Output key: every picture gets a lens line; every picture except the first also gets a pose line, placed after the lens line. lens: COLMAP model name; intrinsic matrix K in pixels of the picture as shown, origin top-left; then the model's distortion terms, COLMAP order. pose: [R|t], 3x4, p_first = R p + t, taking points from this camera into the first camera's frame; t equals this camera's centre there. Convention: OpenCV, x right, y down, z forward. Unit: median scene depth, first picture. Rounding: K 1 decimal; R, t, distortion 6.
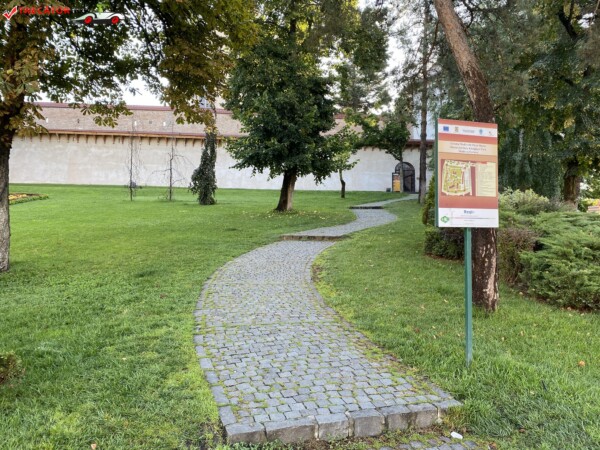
lens RADIAL K [[446.5, 0, 300.0], [0, 446.5, 225.0], [0, 0, 1]] dist [0.063777, -0.100059]
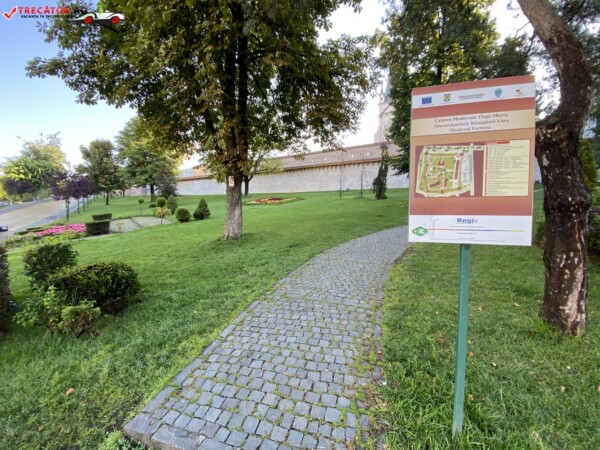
lens RADIAL K [[240.9, 0, 300.0], [0, 240.9, 225.0], [0, 0, 1]] dist [0.015485, -0.017790]
pose [[0.824549, 0.026770, -0.565157, 0.336122], [0.009380, 0.998096, 0.060962, -0.042015], [0.565713, -0.055567, 0.822728, 0.507555]]
